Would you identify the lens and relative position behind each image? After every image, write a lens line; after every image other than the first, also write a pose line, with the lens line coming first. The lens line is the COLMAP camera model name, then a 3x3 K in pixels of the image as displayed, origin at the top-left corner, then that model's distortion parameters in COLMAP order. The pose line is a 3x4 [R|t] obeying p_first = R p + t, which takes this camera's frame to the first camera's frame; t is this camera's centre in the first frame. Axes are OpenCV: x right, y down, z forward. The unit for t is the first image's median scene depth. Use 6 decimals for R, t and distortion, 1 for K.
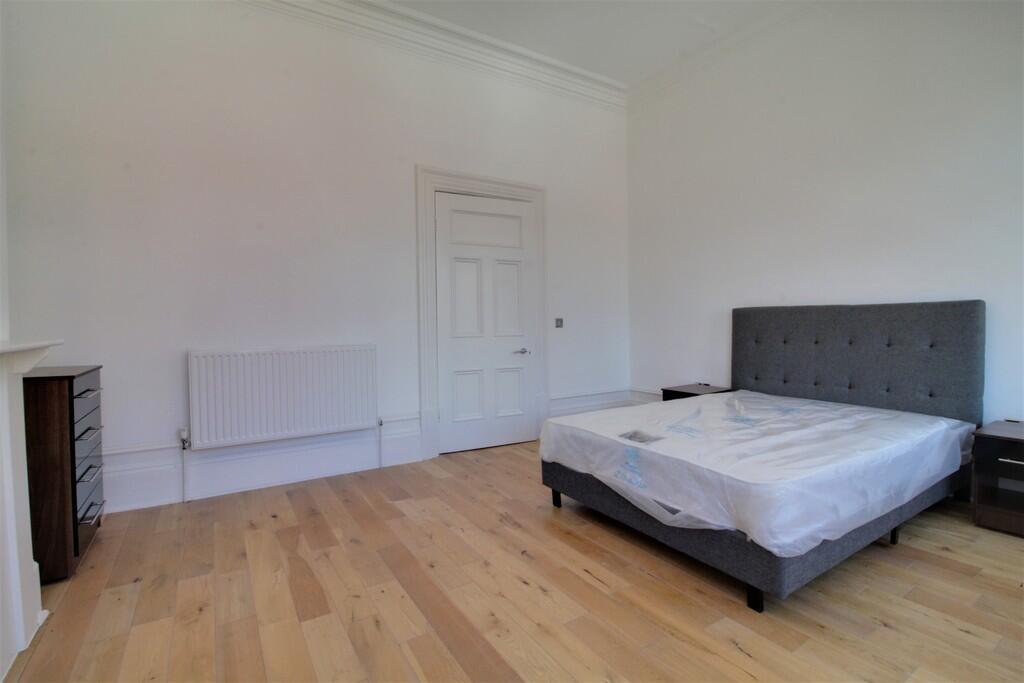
lens RADIAL K [[474.0, 0, 511.1], [0, 474.0, 334.6], [0, 0, 1]] dist [0.003243, -0.015500]
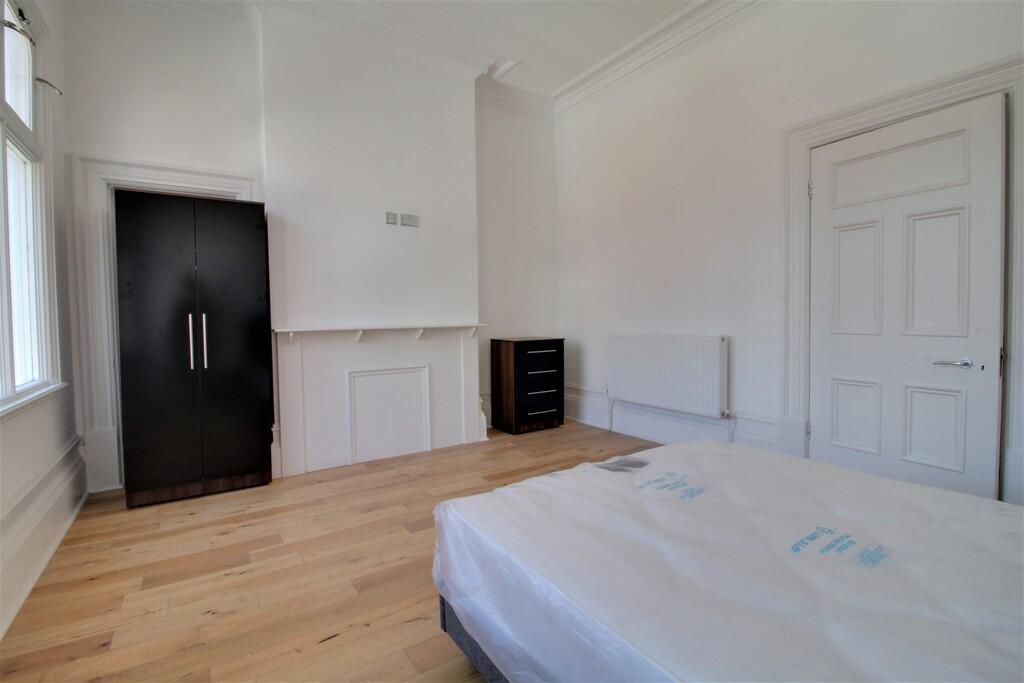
lens RADIAL K [[474.0, 0, 511.1], [0, 474.0, 334.6], [0, 0, 1]] dist [0.003243, -0.015500]
pose [[0.020913, 0.040742, -0.998951, 0.642242], [-0.019830, 0.998990, 0.040328, -0.013541], [0.999585, 0.018965, 0.021700, 0.490882]]
